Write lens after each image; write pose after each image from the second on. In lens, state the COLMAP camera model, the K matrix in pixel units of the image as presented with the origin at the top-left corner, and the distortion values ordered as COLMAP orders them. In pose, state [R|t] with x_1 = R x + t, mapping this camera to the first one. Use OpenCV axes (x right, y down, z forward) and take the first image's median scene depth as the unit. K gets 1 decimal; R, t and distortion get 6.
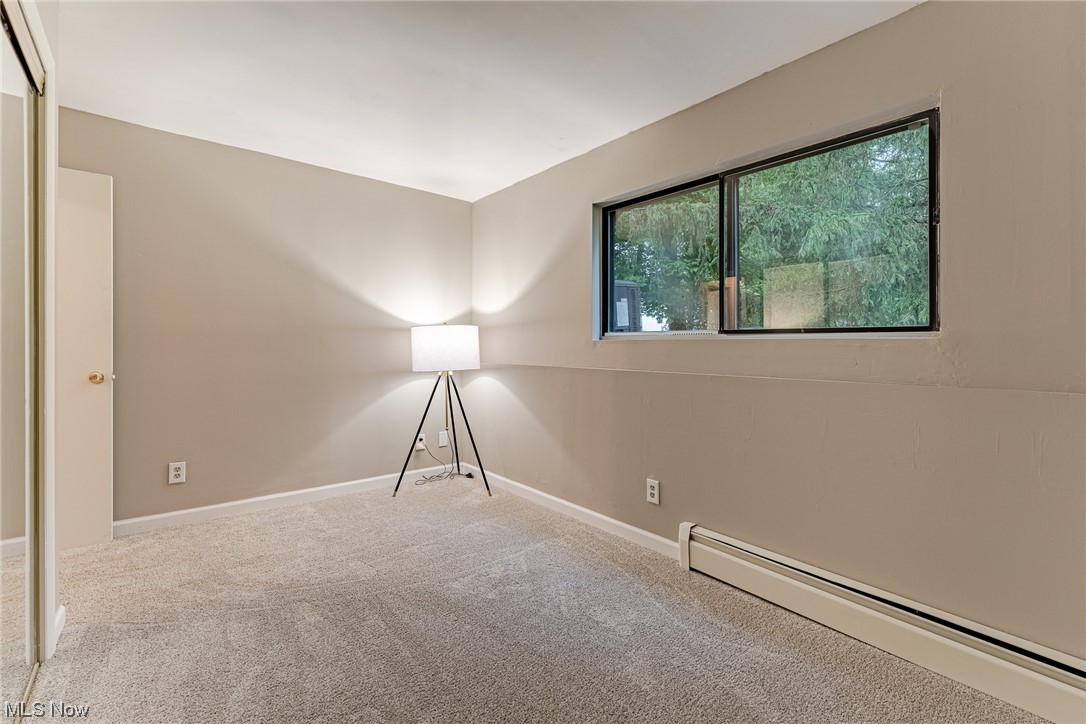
lens RADIAL K [[475.9, 0, 543.6], [0, 475.9, 346.2], [0, 0, 1]] dist [0.001619, 0.000139]
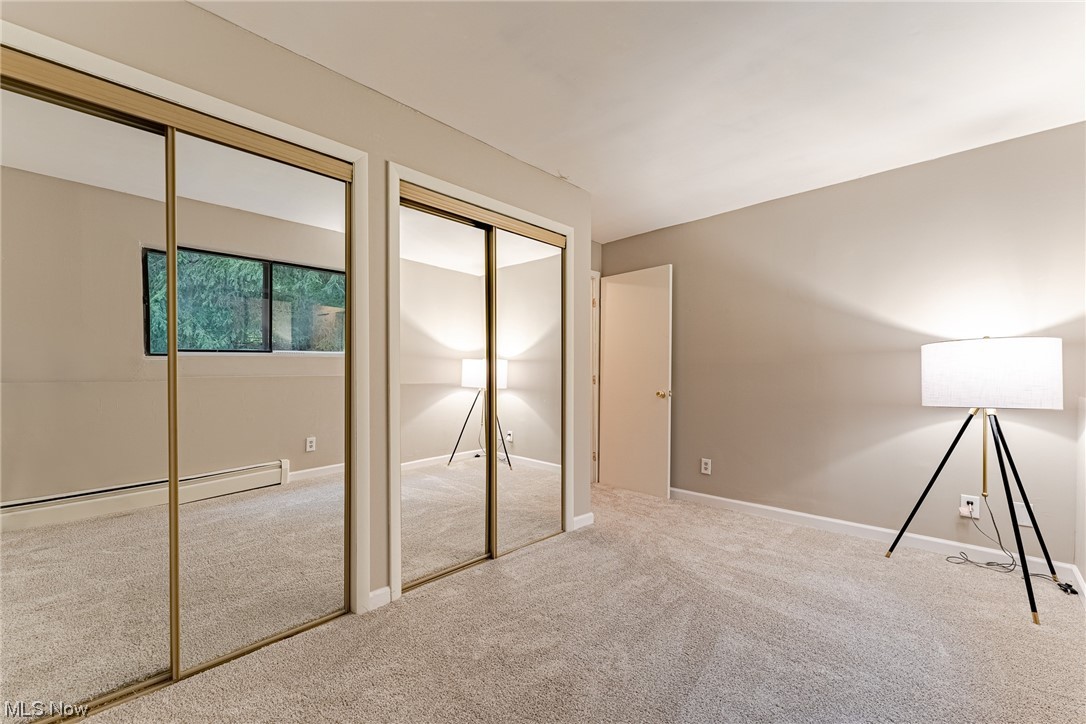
lens RADIAL K [[424.9, 0, 543.6], [0, 424.9, 384.8], [0, 0, 1]] dist [0.001242, 0.000191]
pose [[0.129098, 0.015761, -0.991507, 0.350134], [0.003492, 0.999860, 0.016348, 0.008105], [0.991626, -0.005573, 0.129025, 0.347557]]
